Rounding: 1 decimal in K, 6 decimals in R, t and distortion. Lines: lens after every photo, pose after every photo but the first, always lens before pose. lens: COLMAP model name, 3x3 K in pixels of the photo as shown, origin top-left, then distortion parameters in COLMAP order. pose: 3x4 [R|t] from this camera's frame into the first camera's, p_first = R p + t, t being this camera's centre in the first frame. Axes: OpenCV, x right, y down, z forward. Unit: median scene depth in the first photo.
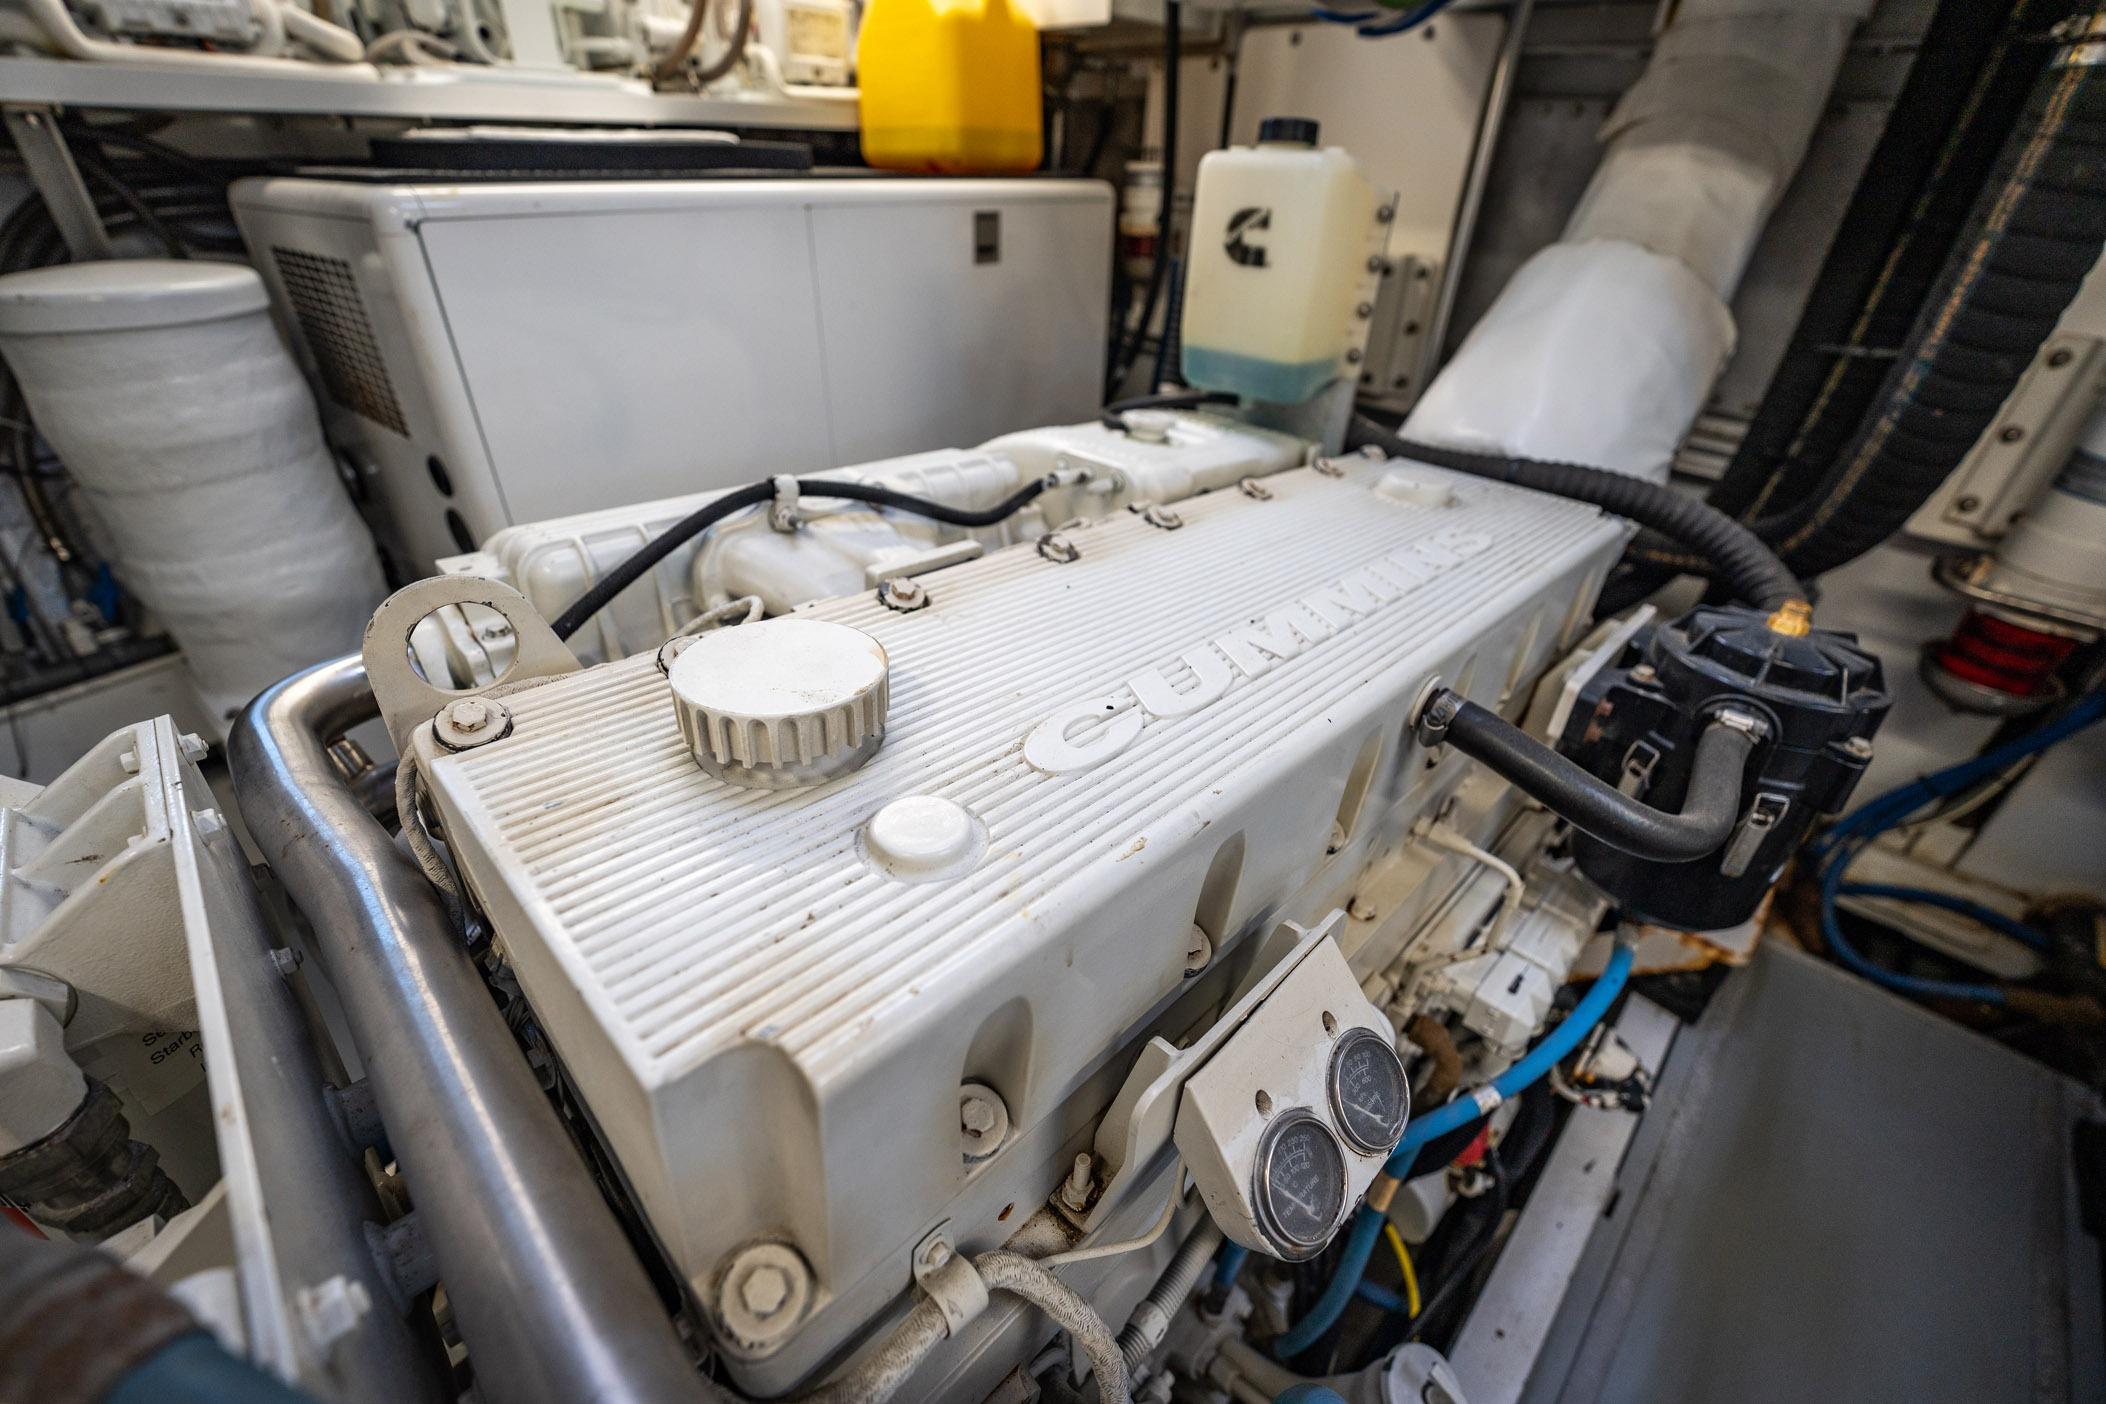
lens RADIAL K [[846.3, 0, 1052.7], [0, 846.3, 701.0], [0, 0, 1]] dist [-0.033945, 0.005050]
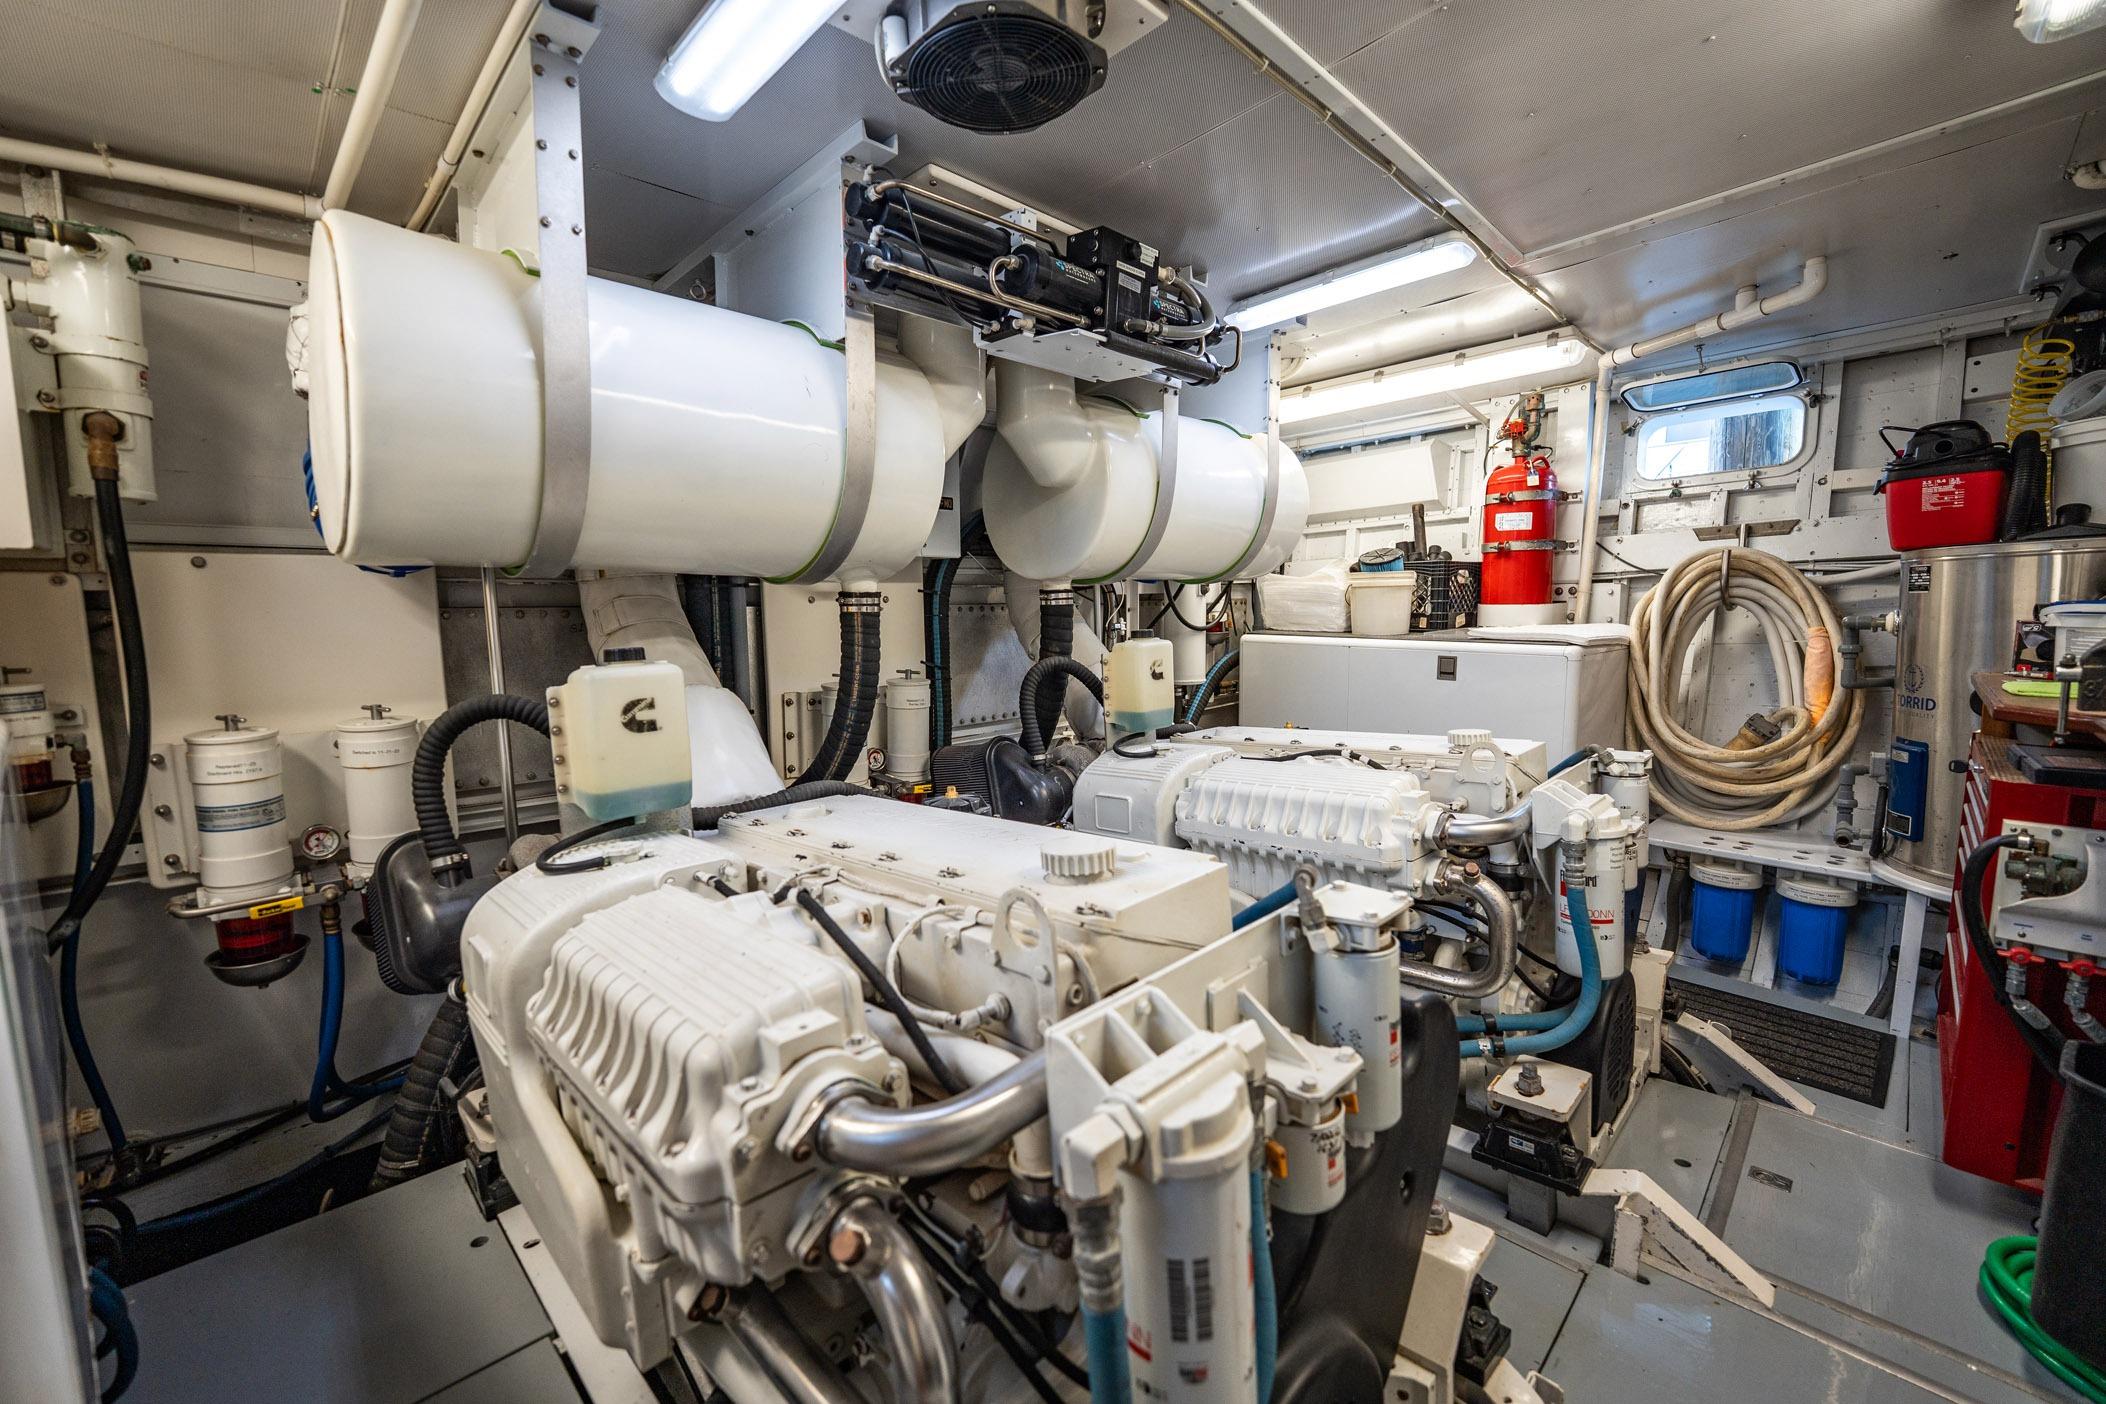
lens RADIAL K [[846.3, 0, 1046.6], [0, 846.3, 703.9], [0, 0, 1]] dist [-0.033945, 0.005050]
pose [[0.010924, -0.138288, 0.990332, -1.123670], [0.555434, 0.824387, 0.108989, -0.292949], [-0.831489, 0.548873, 0.085815, 0.219103]]
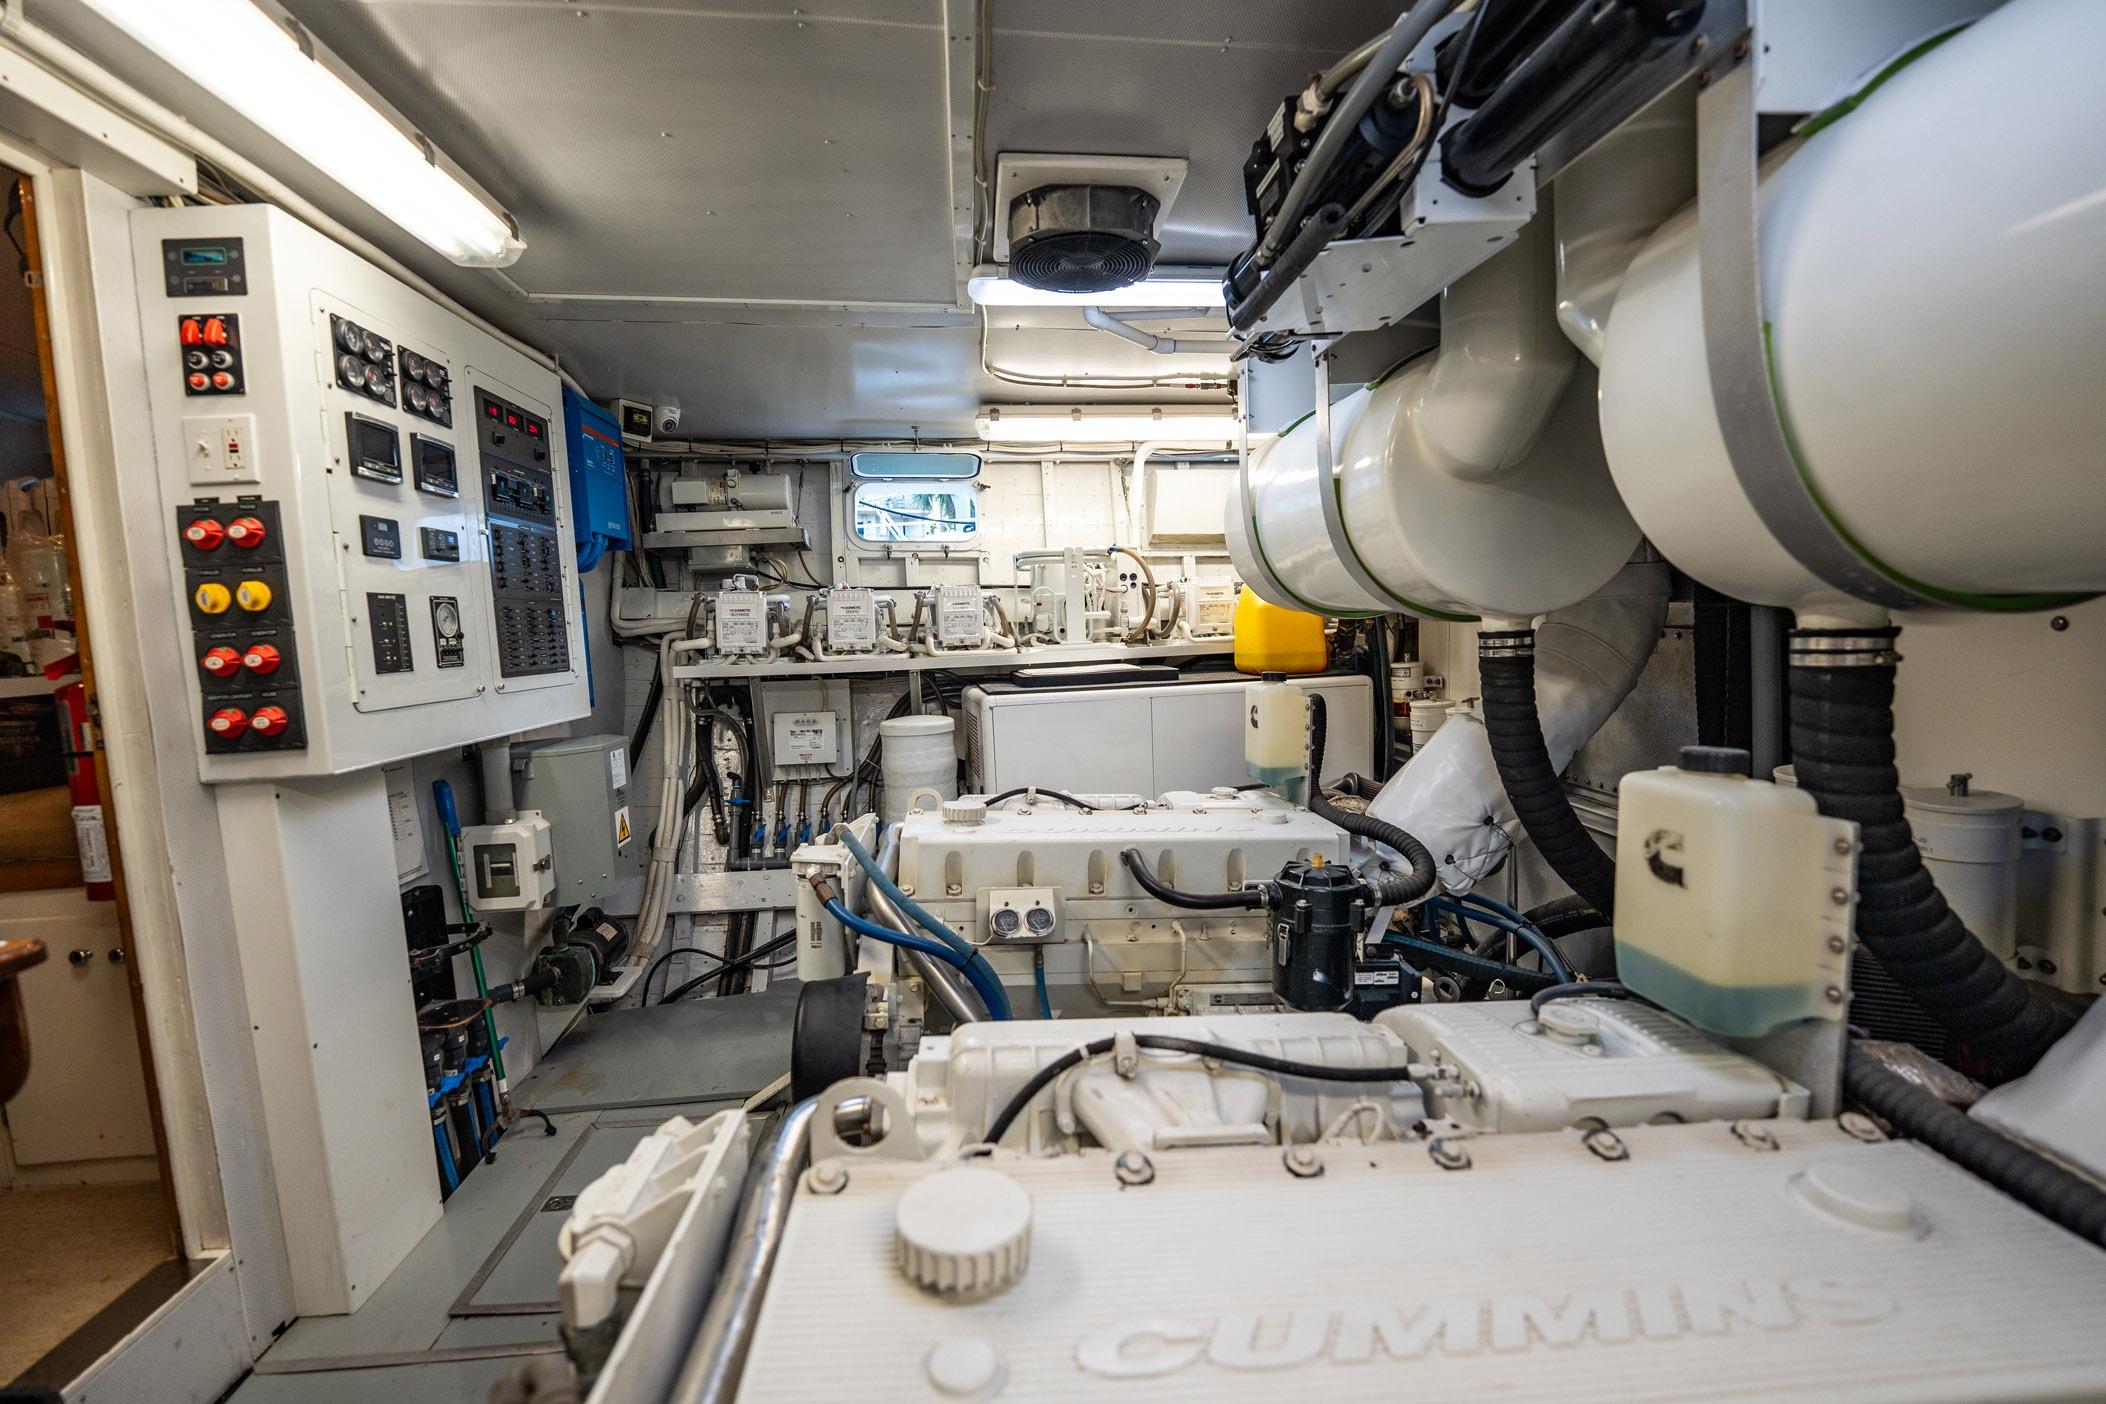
lens RADIAL K [[914.0, 0, 1050.9], [0, 914.0, 706.1], [0, 0, 1]] dist [-0.028440, 0.001213]
pose [[0.763706, 0.002540, -0.645559, 1.277713], [-0.298668, 0.887926, -0.349836, 0.421858], [0.572320, 0.459980, 0.678873, -0.939064]]
